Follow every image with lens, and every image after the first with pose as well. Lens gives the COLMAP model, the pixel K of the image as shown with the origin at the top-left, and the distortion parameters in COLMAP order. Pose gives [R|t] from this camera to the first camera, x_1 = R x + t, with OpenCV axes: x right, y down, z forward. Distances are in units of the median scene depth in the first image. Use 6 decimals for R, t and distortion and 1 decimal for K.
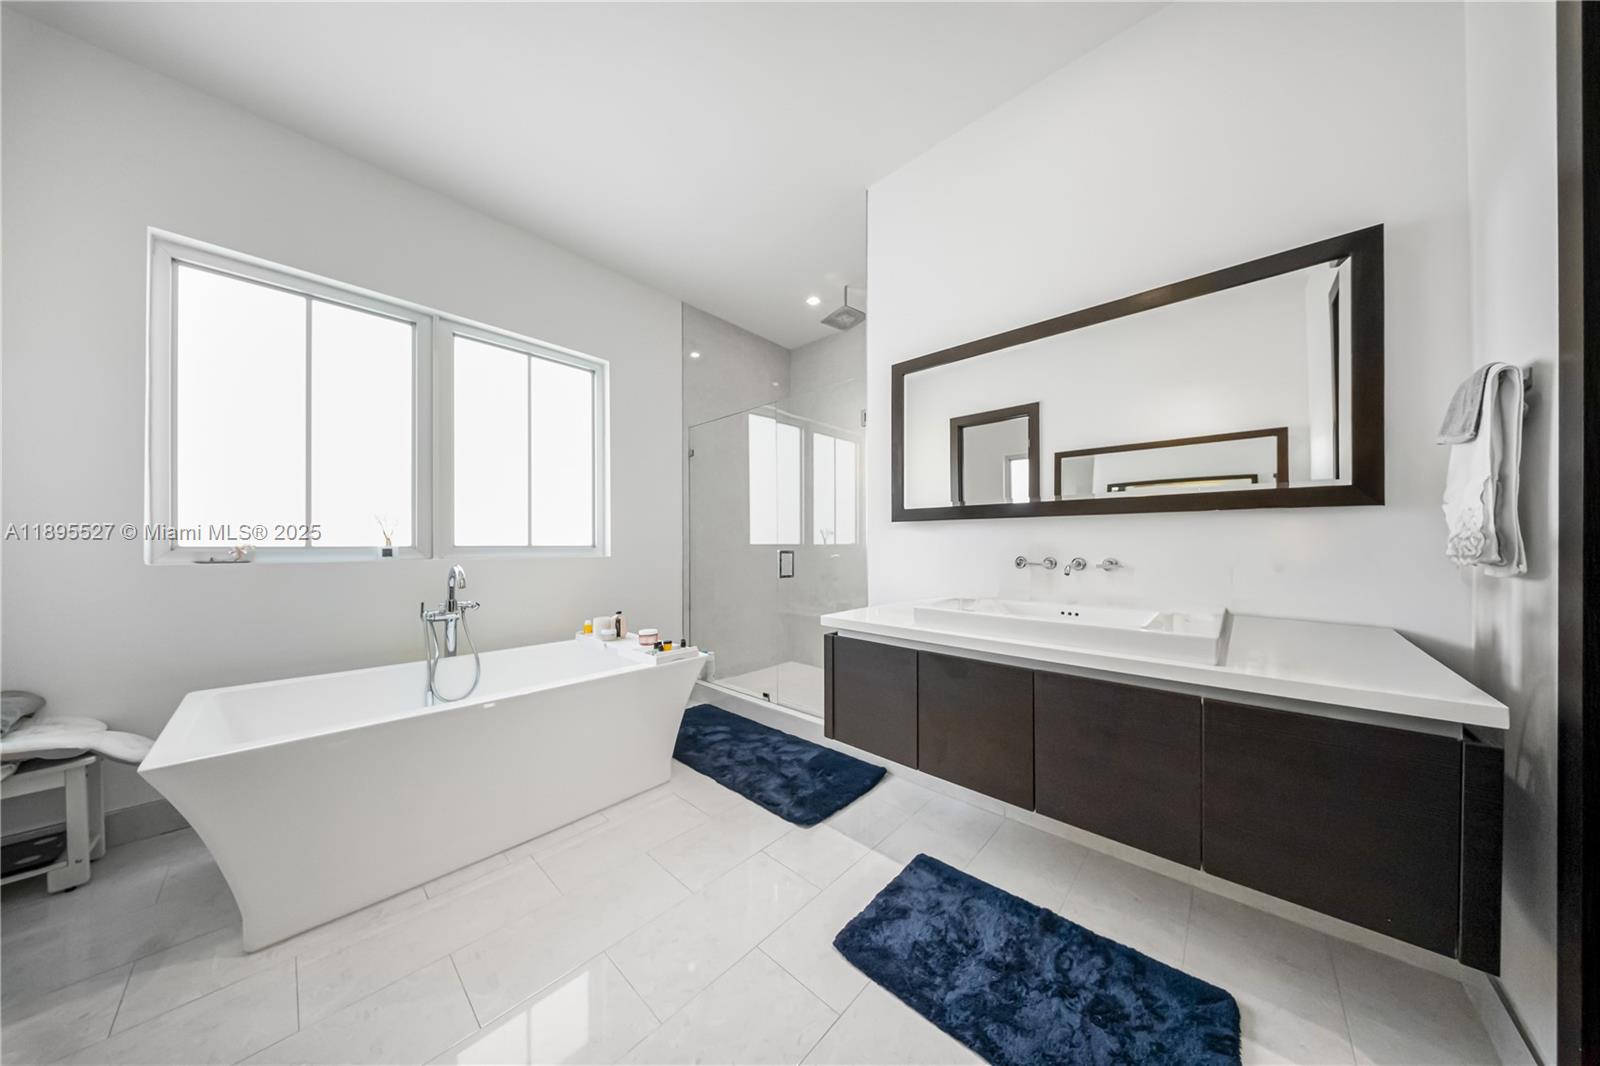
lens RADIAL K [[476.3, 0, 805.7], [0, 476.3, 544.4], [0, 0, 1]] dist [-0.000562, -0.001082]
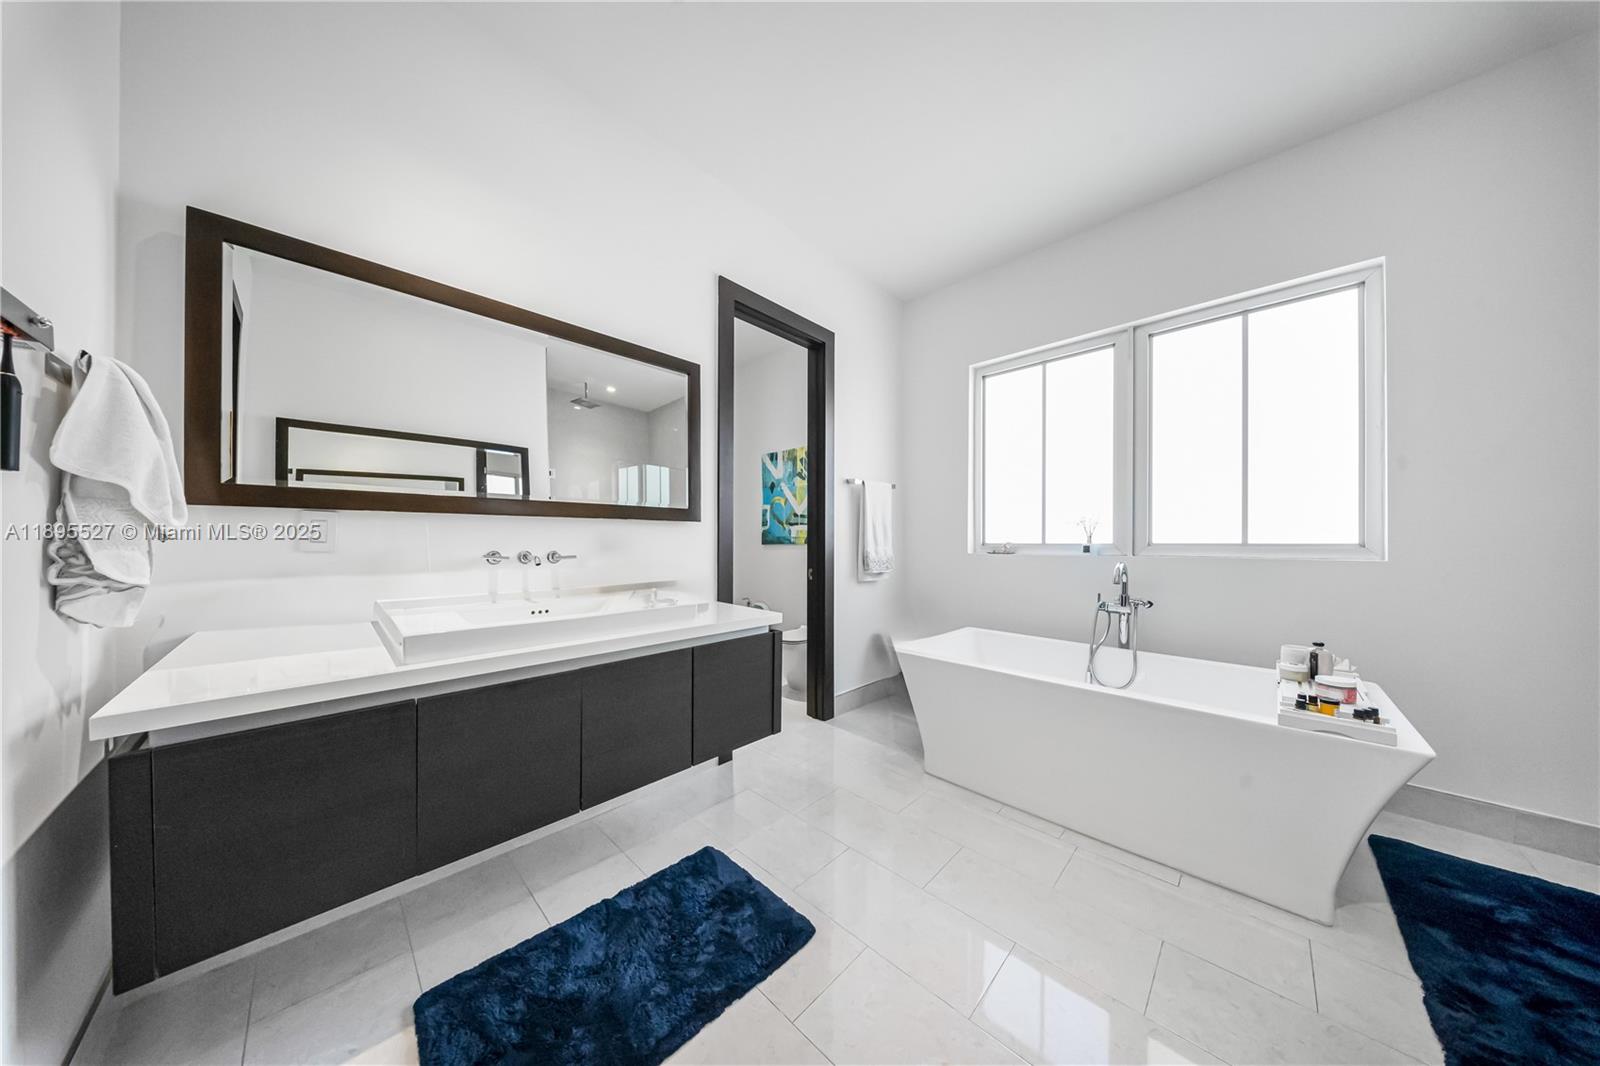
lens RADIAL K [[476.3, 0, 801.1], [0, 476.3, 540.5], [0, 0, 1]] dist [-0.000562, -0.001082]
pose [[-0.040392, -0.001049, -0.999183, 0.338069], [-0.002092, 0.999997, -0.000965, -0.000960], [0.999182, 0.002051, -0.040394, 0.325917]]
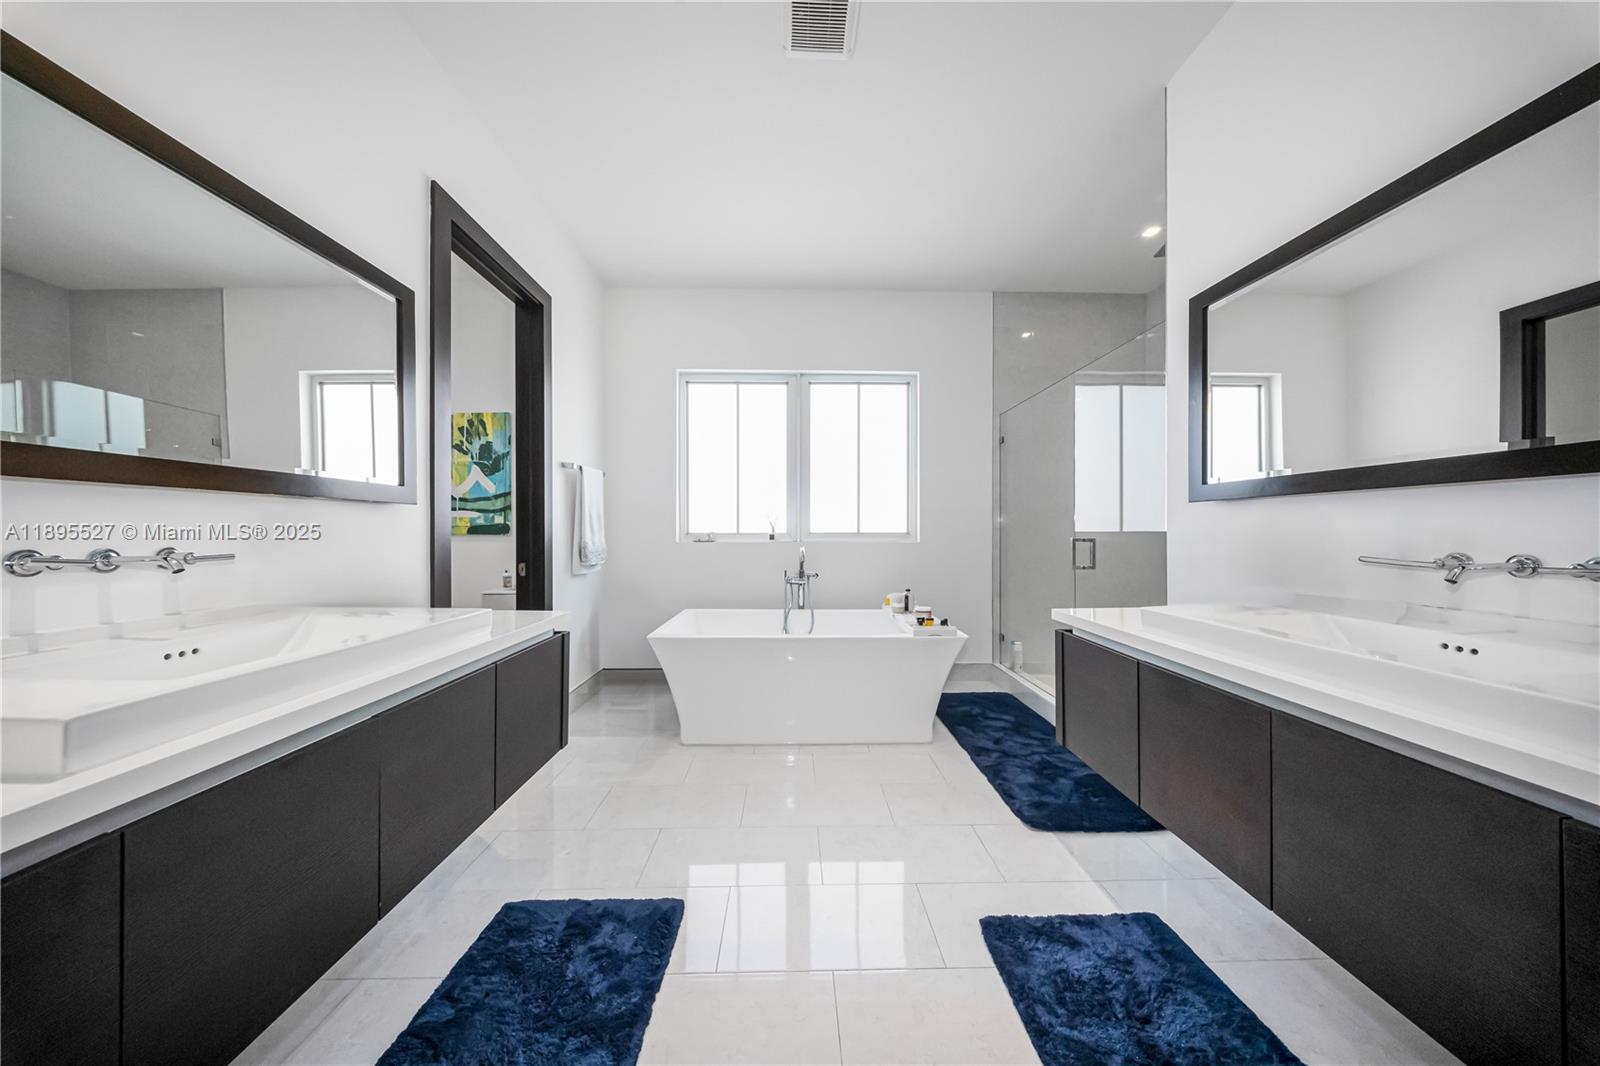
lens RADIAL K [[476.3, 0, 801.4], [0, 476.3, 536.5], [0, 0, 1]] dist [-0.000562, -0.001082]
pose [[0.687881, 0.006734, -0.725793, 0.299026], [-0.000798, 0.999963, 0.008521, 0.002199], [0.725823, -0.005282, 0.687861, 0.011083]]
